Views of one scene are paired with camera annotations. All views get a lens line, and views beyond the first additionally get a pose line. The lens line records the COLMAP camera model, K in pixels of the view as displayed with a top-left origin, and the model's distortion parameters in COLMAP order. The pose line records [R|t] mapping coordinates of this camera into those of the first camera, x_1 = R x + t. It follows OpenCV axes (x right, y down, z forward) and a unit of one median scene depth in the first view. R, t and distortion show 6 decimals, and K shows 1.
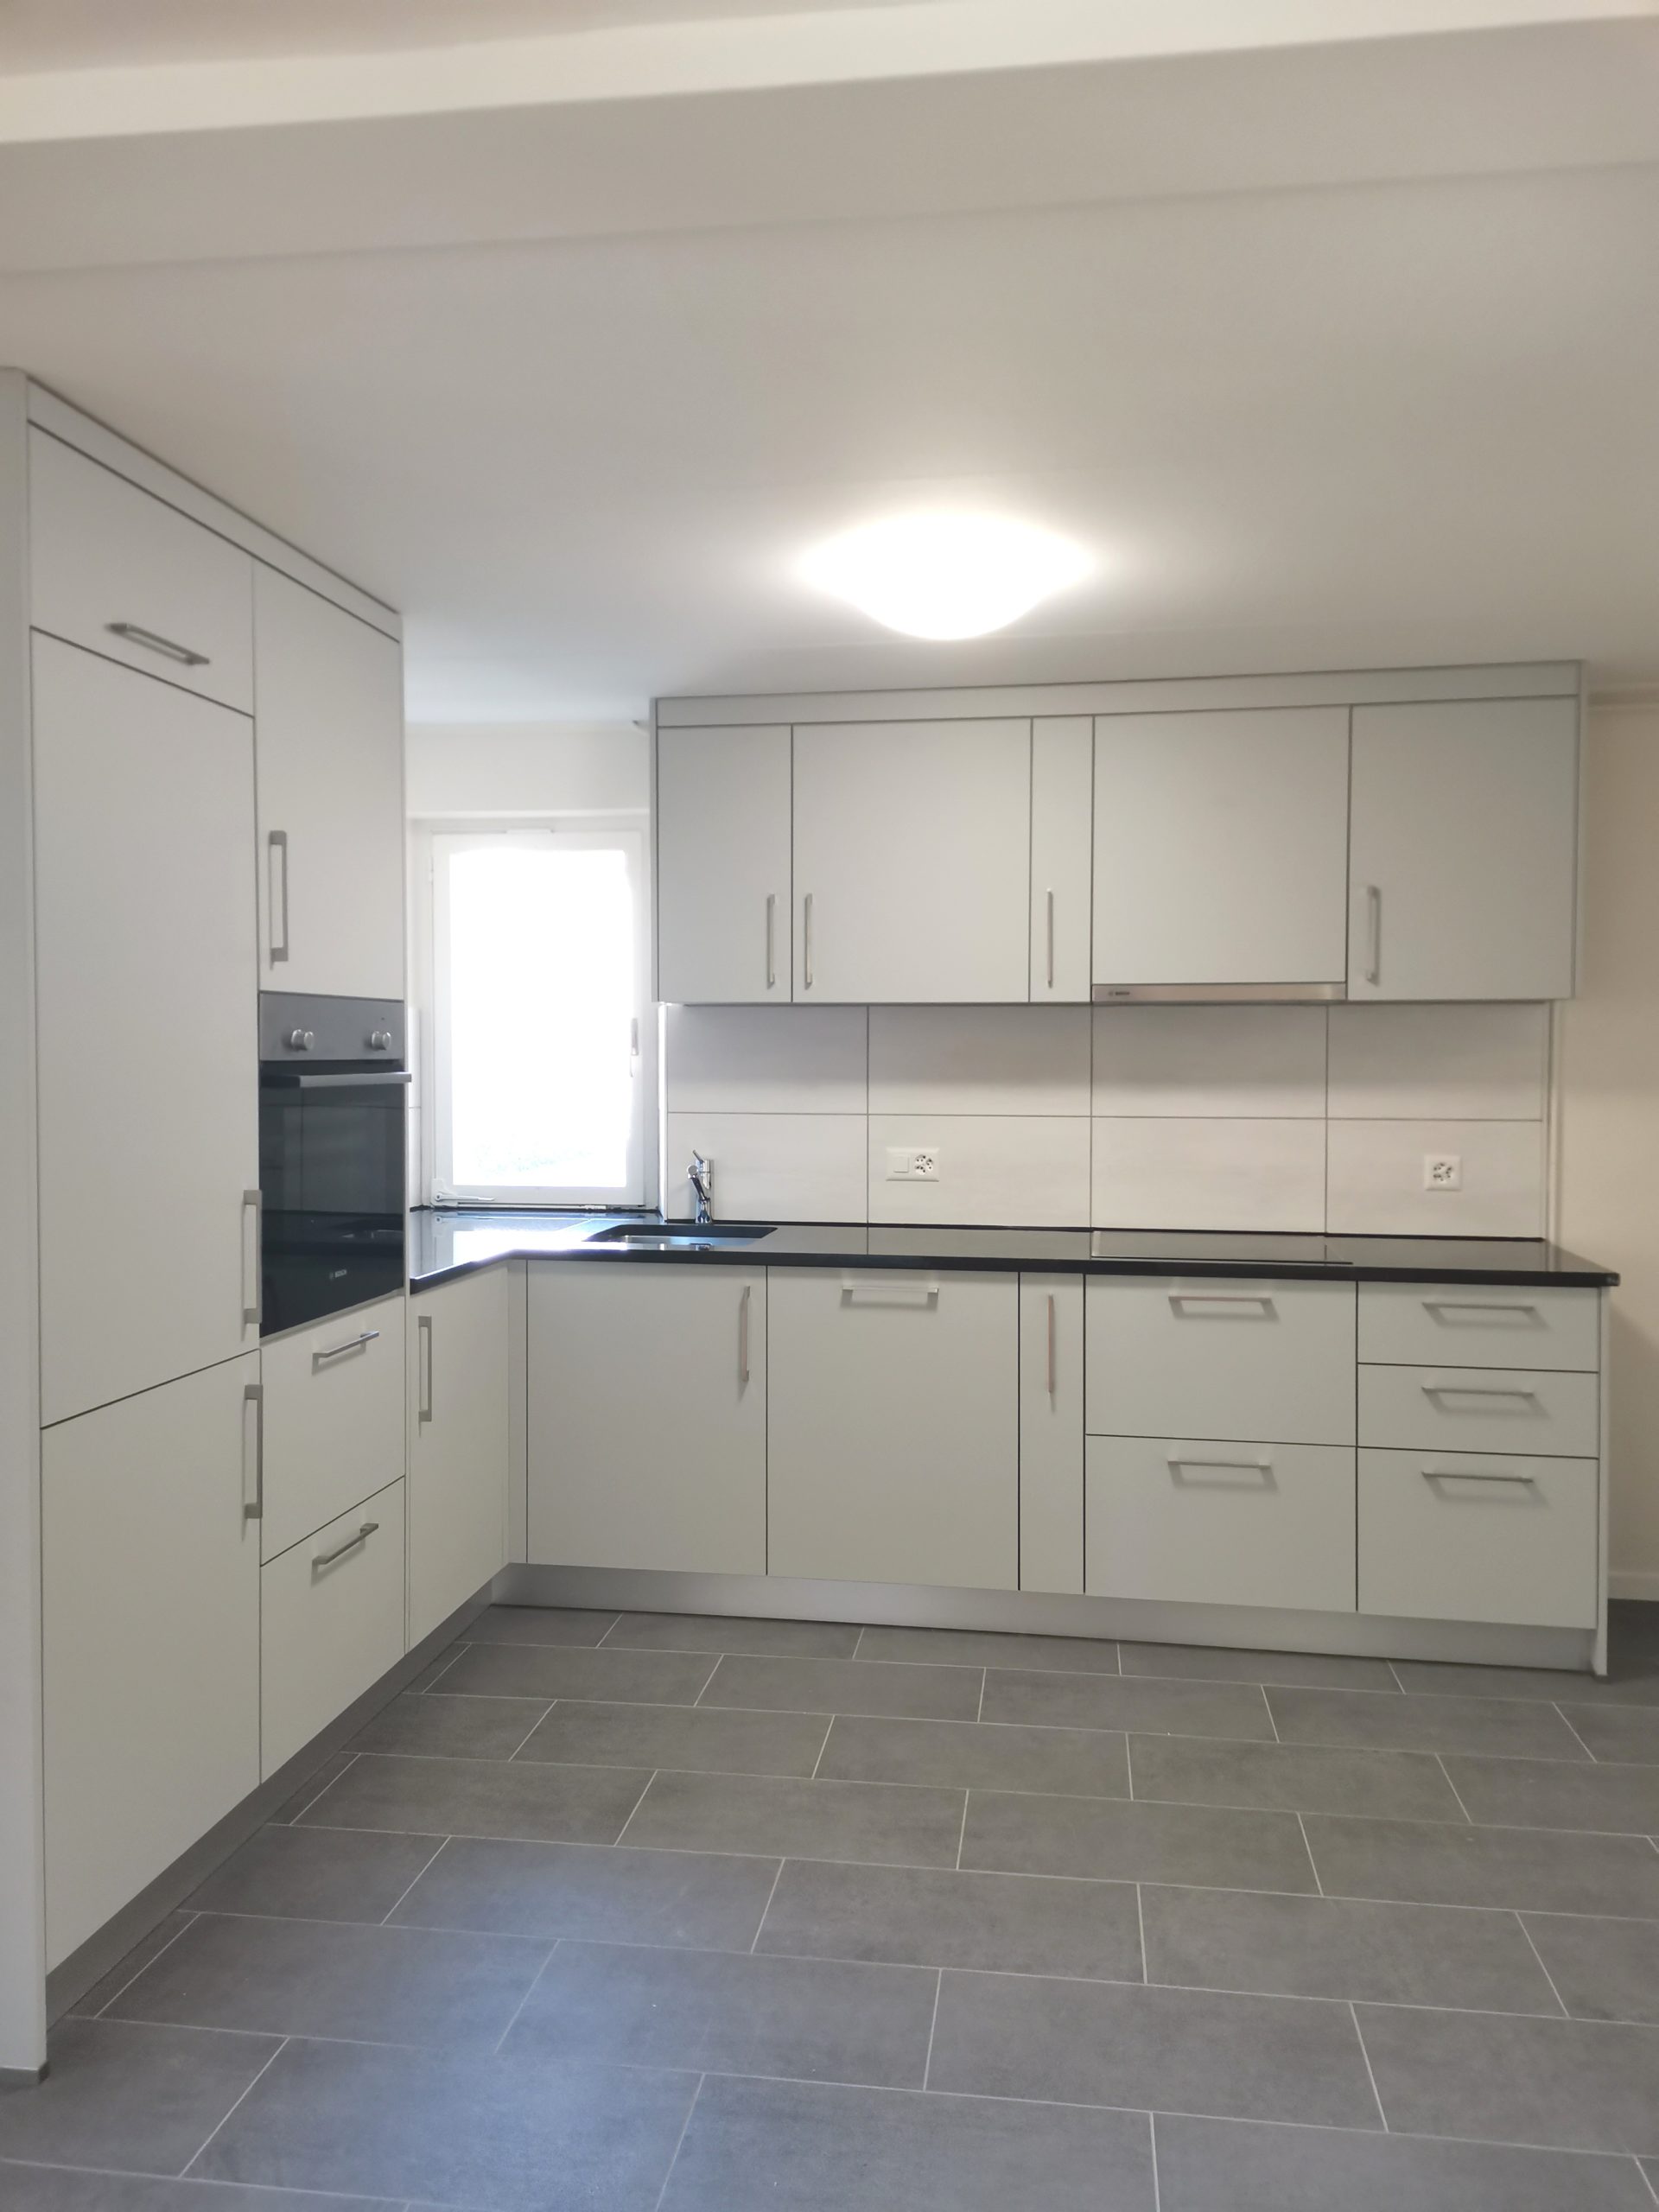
lens RADIAL K [[1651.2, 0, 829.5], [0, 1651.2, 1106.0], [0, 0, 1]] dist [0.067322, -0.000935]
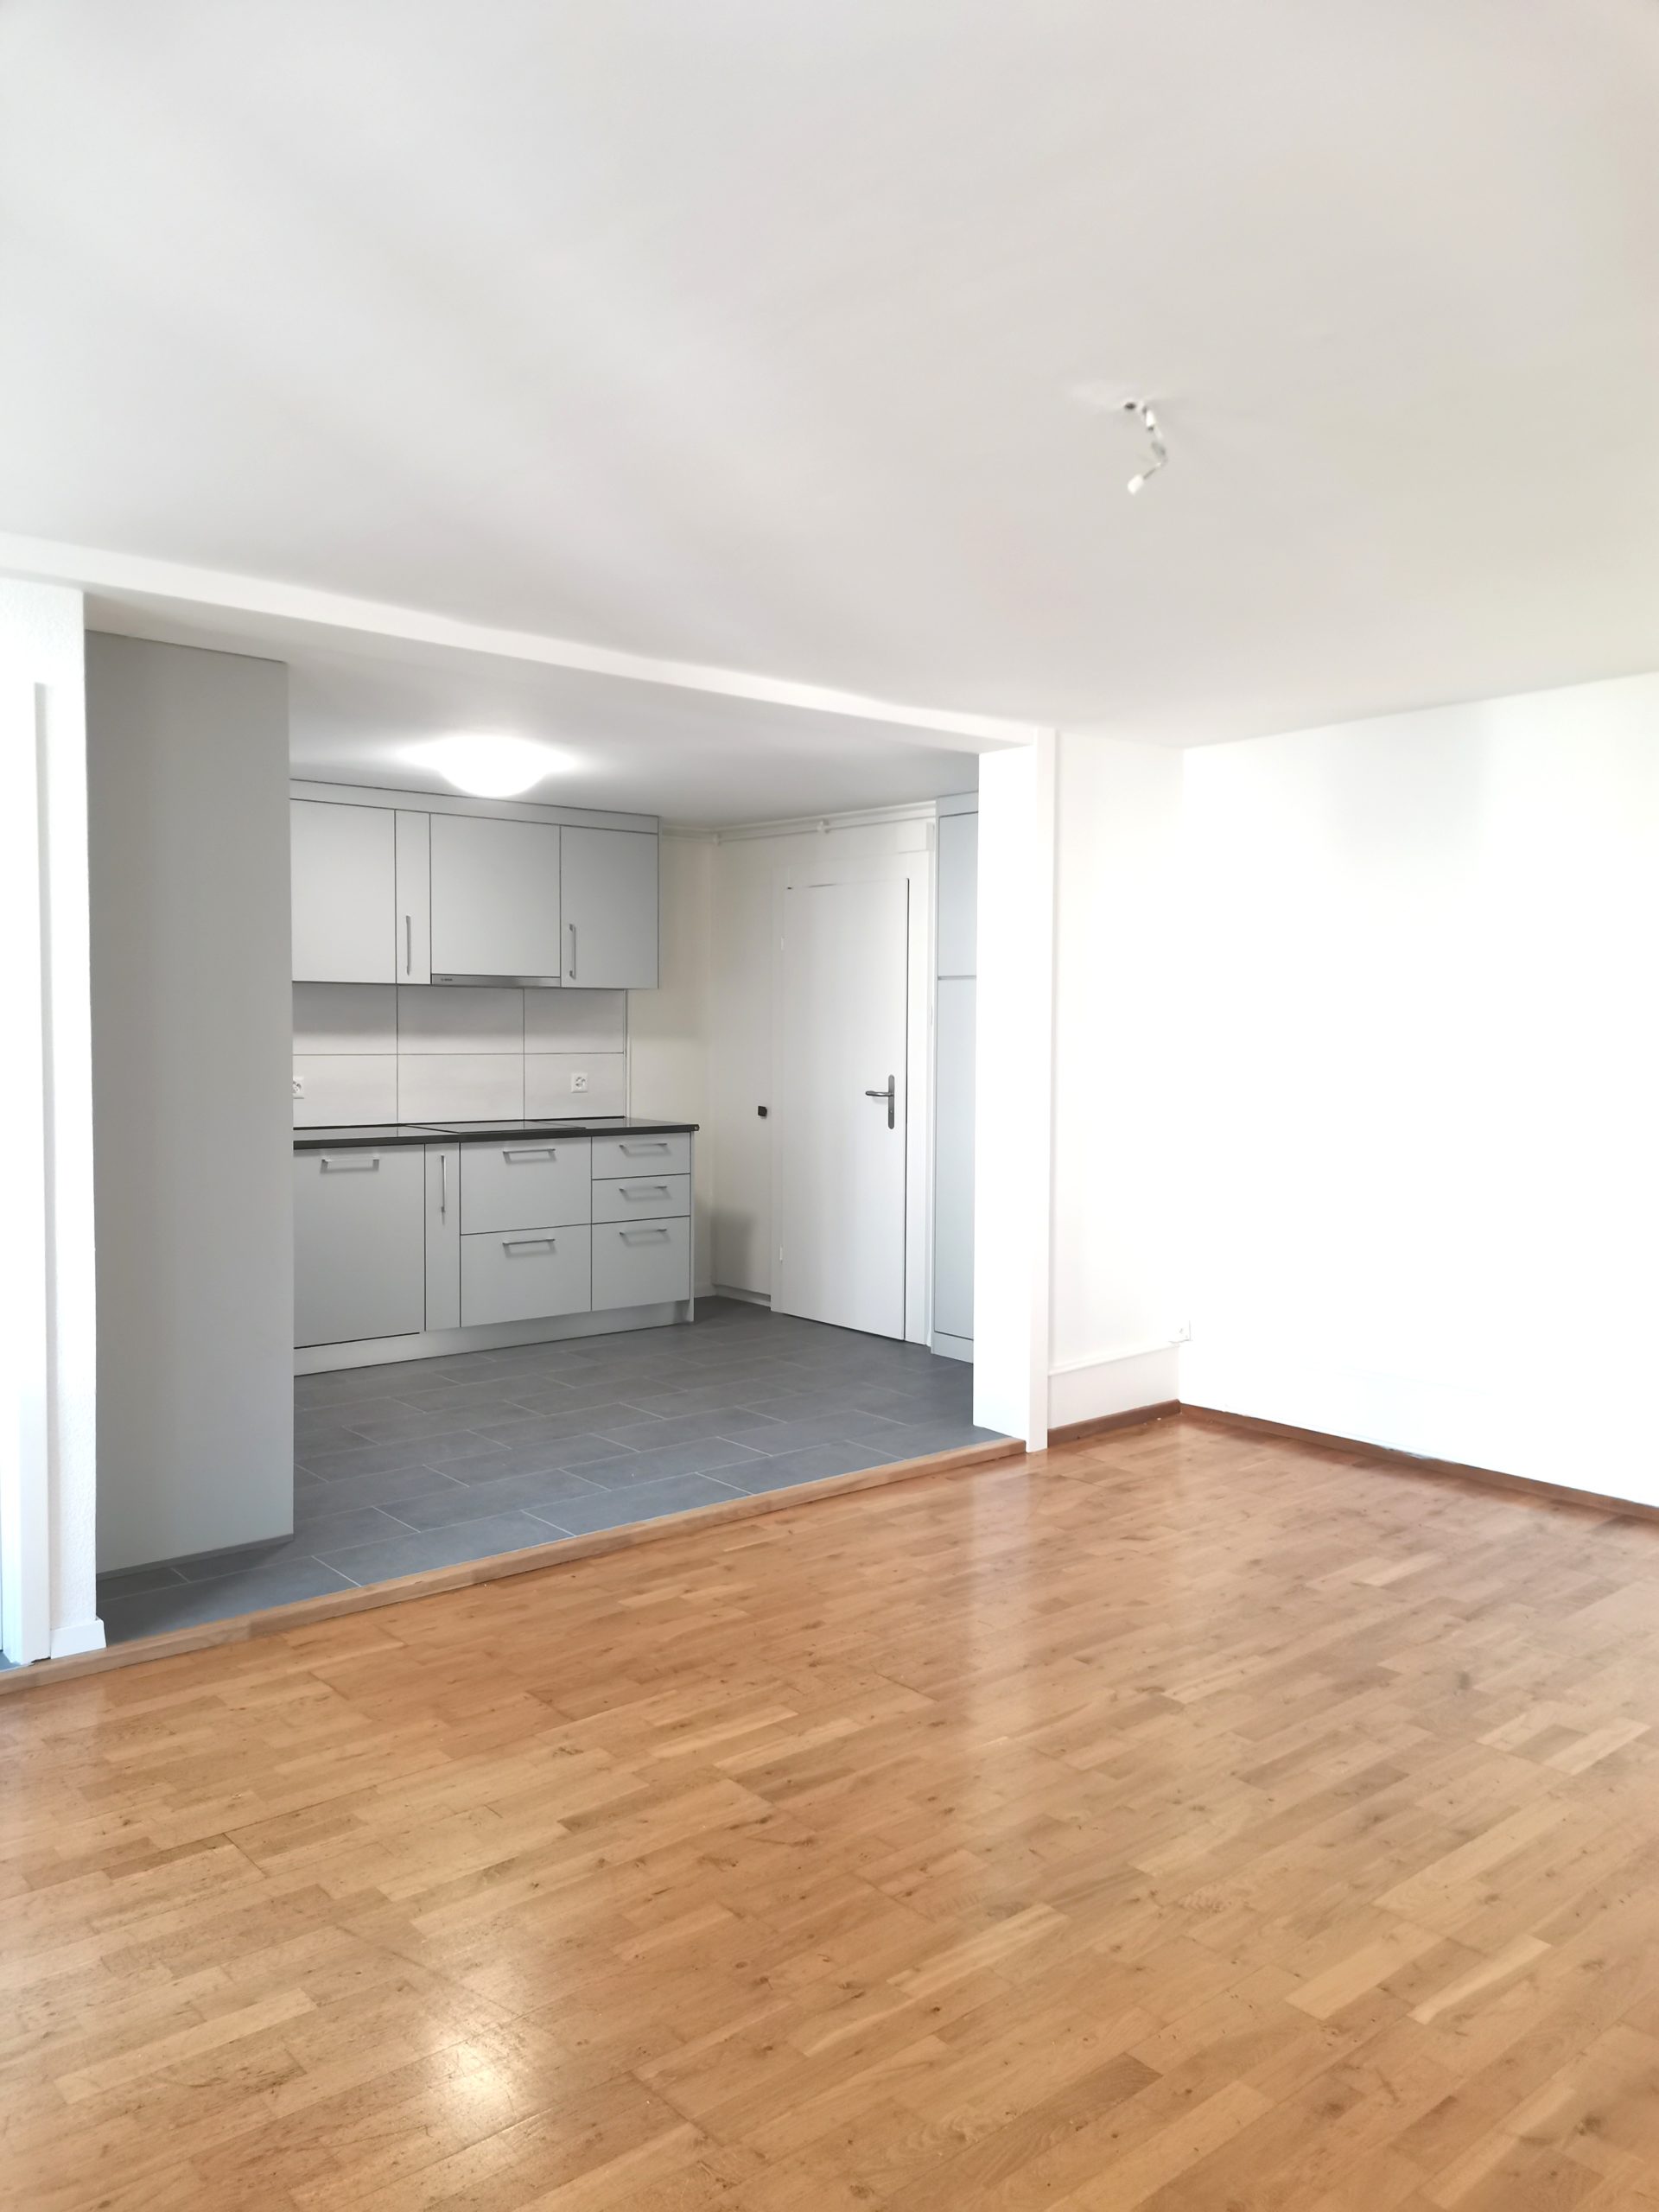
lens RADIAL K [[1651.2, 0, 829.5], [0, 1651.2, 1106.0], [0, 0, 1]] dist [0.067322, -0.000935]
pose [[0.661222, -0.033988, 0.749420, -0.874618], [0.018414, 0.999408, 0.029078, 0.019829], [-0.749965, -0.005427, 0.661456, -0.429821]]
